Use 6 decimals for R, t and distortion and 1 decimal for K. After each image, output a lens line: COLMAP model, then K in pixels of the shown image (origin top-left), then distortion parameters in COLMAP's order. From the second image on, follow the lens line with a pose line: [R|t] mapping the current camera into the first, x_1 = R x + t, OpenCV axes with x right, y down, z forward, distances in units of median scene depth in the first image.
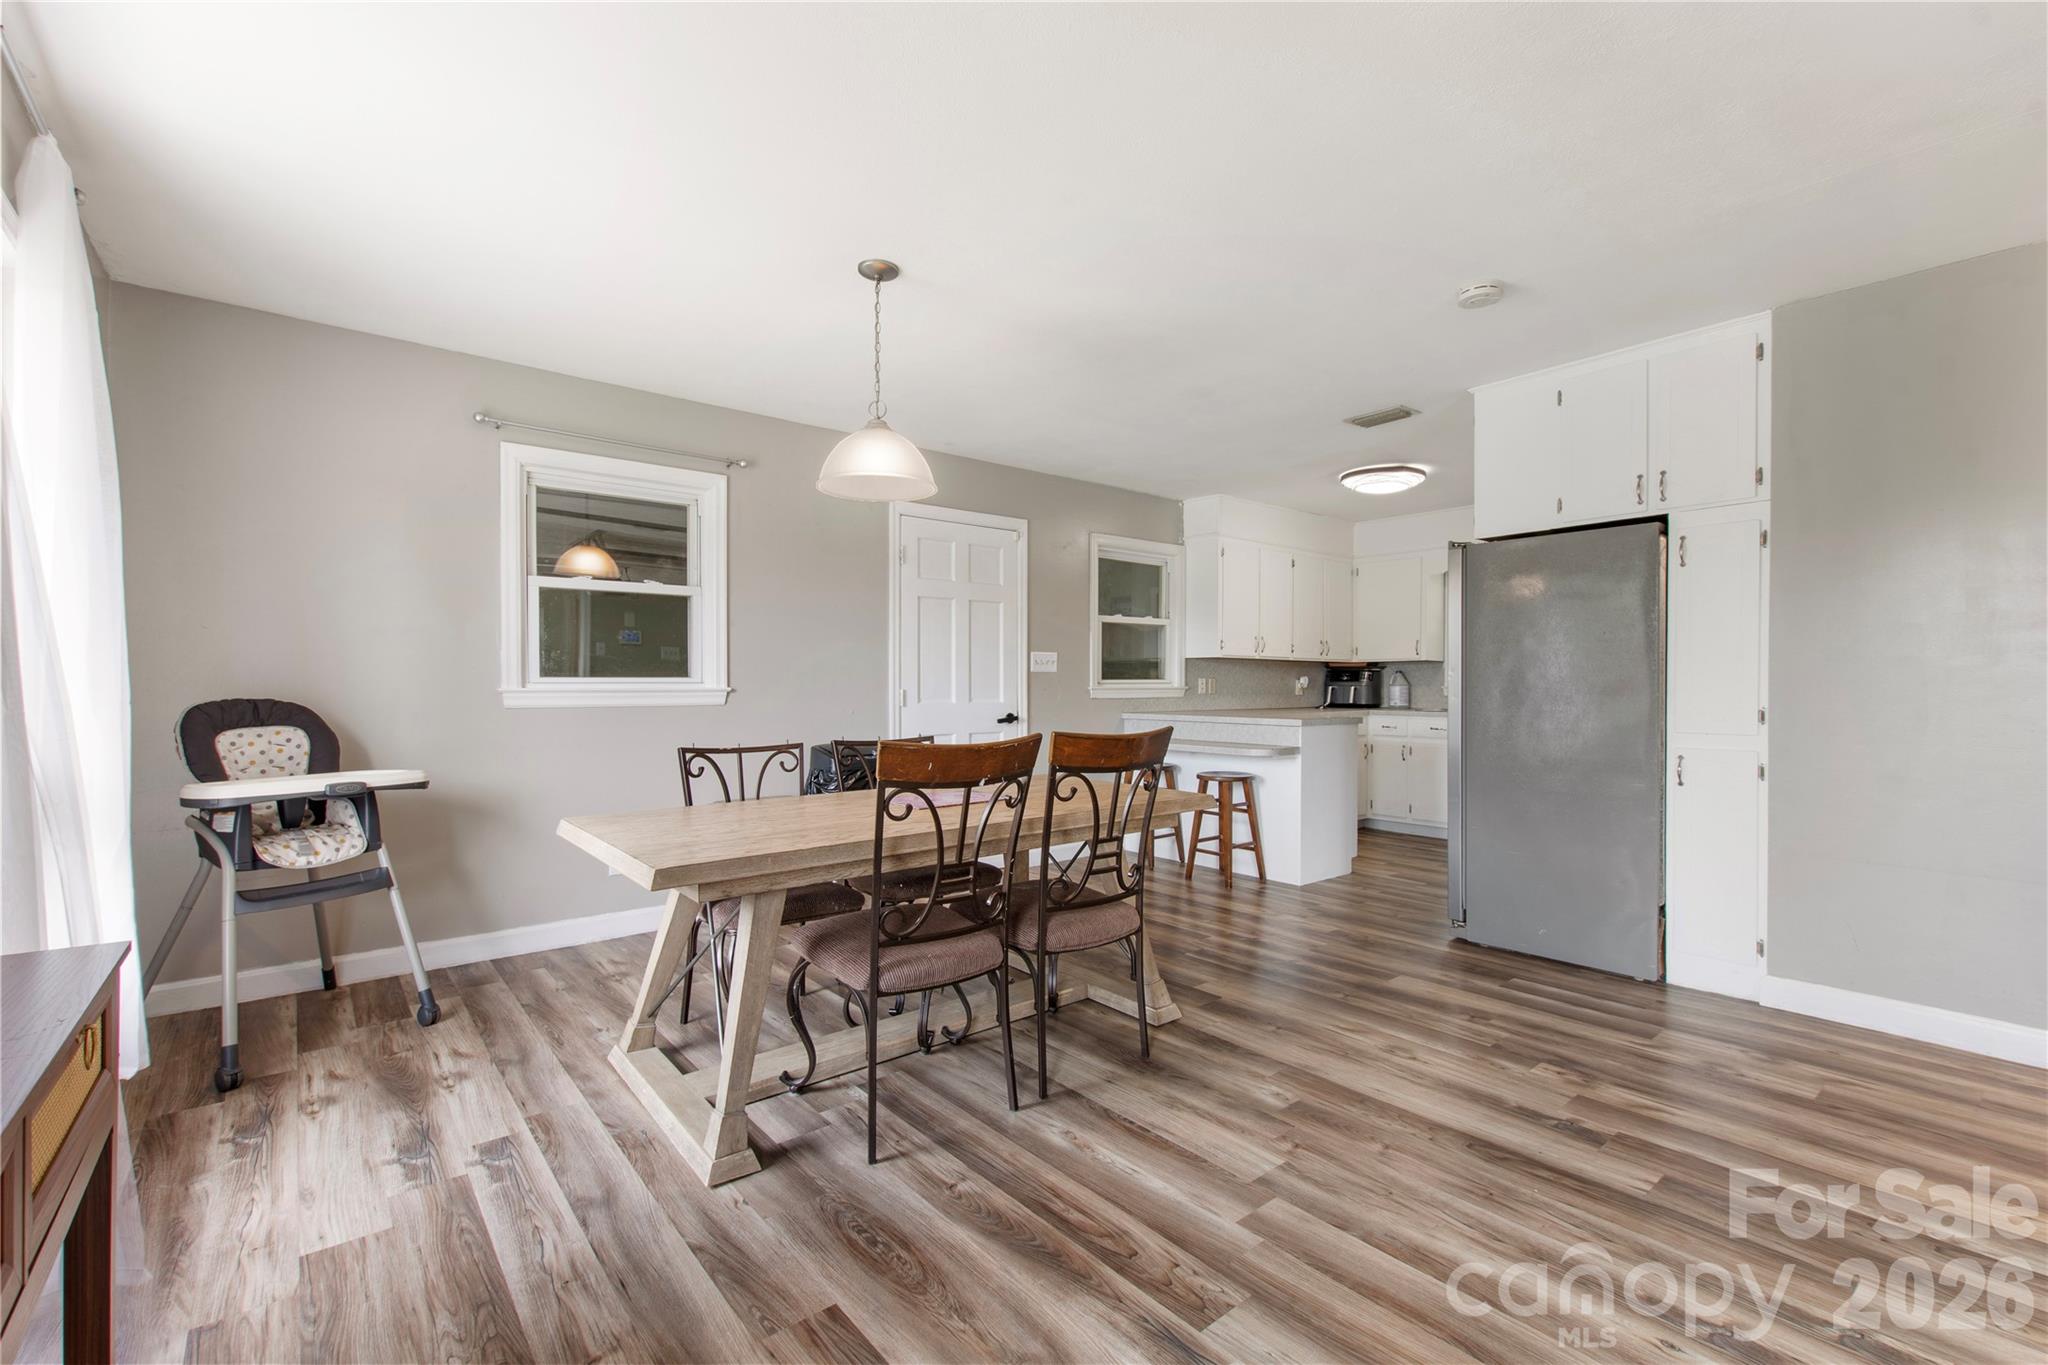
lens RADIAL K [[887.0, 0, 1024.3], [0, 887.0, 694.3], [0, 0, 1]] dist [0.009009, -0.000361]
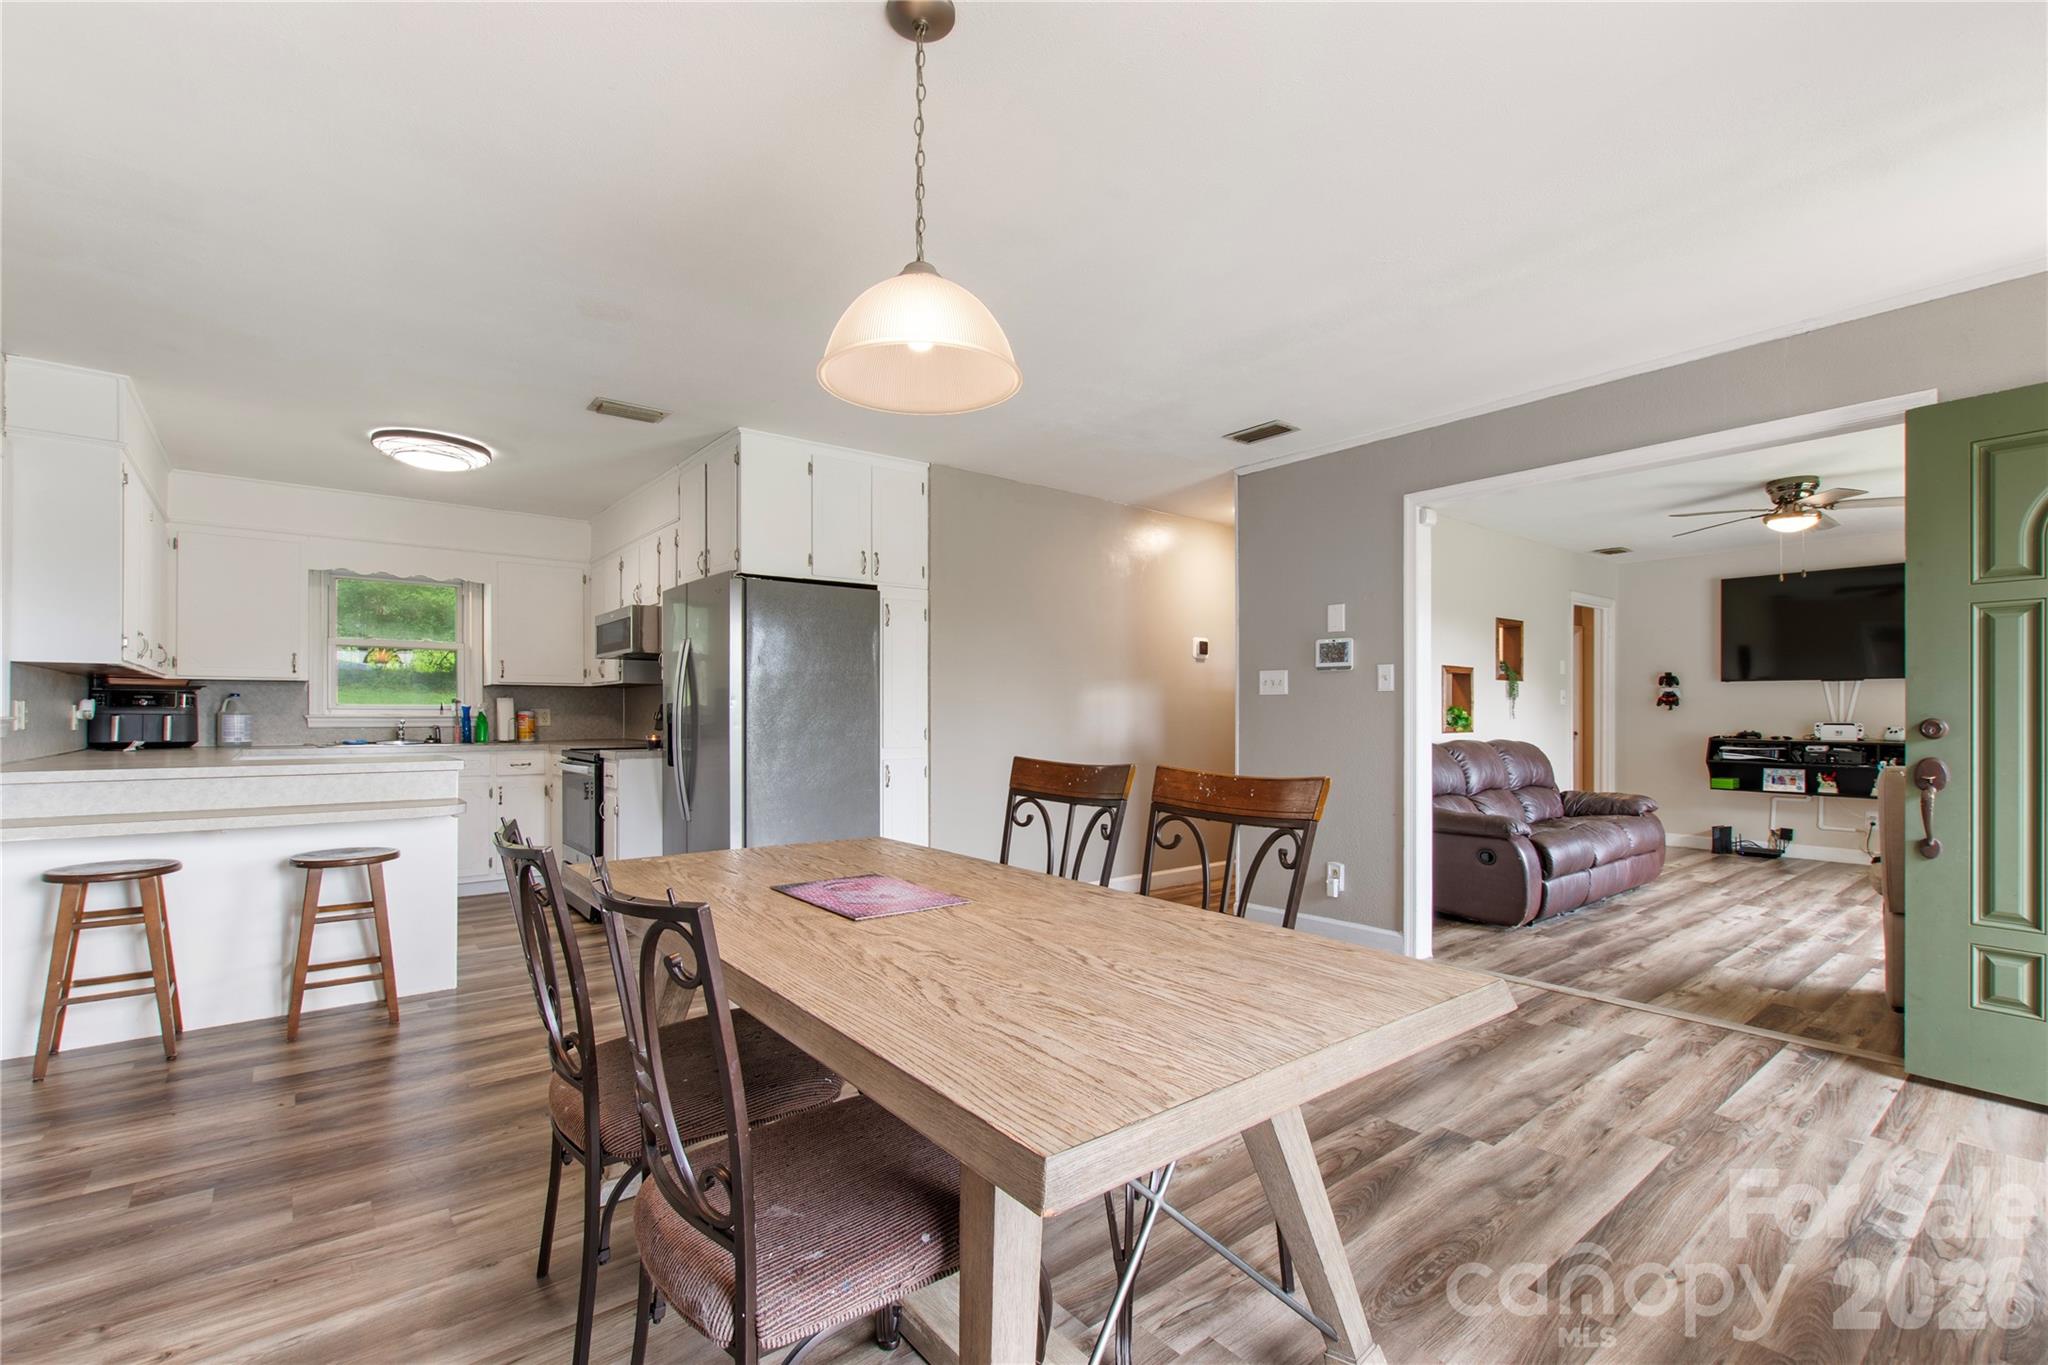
lens RADIAL K [[905.9, 0, 1021.8], [0, 905.9, 711.7], [0, 0, 1]] dist [0.004054, 0.000560]
pose [[0.008669, 0.003740, 0.999955, -0.327581], [0.010344, 0.999939, -0.003830, -0.002870], [-0.999909, 0.010377, 0.008630, 0.397623]]
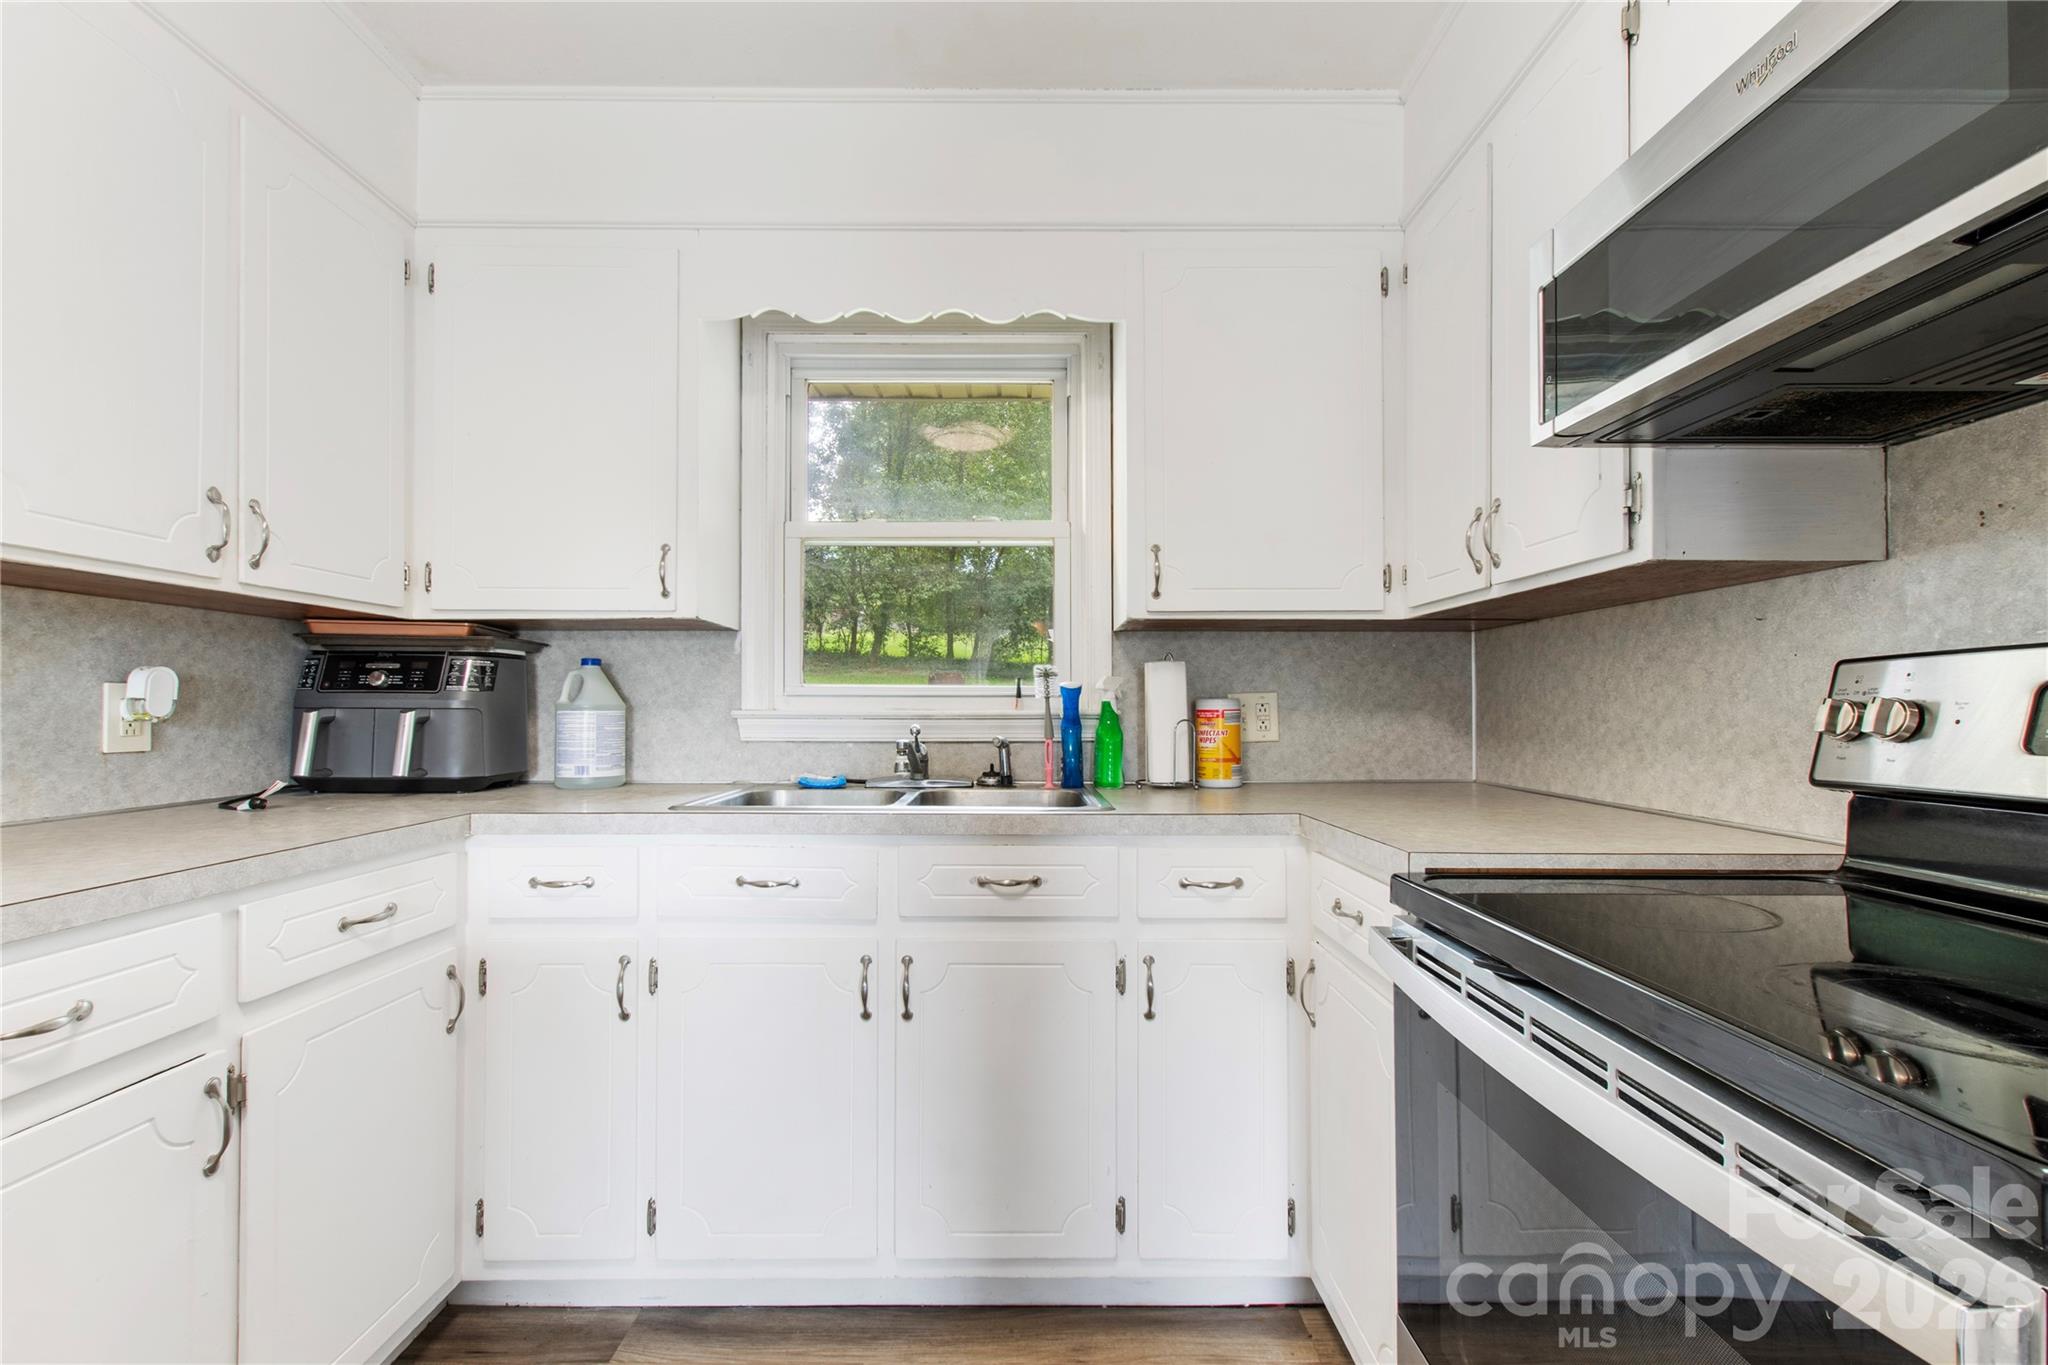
lens RADIAL K [[898.7, 0, 1031.6], [0, 898.7, 699.7], [0, 0, 1]] dist [0.000494, -0.000633]
pose [[0.630688, 0.007896, 0.775996, 0.309207], [0.007365, 0.999842, -0.016159, -0.007605], [-0.776001, 0.015907, 0.630531, 0.764455]]
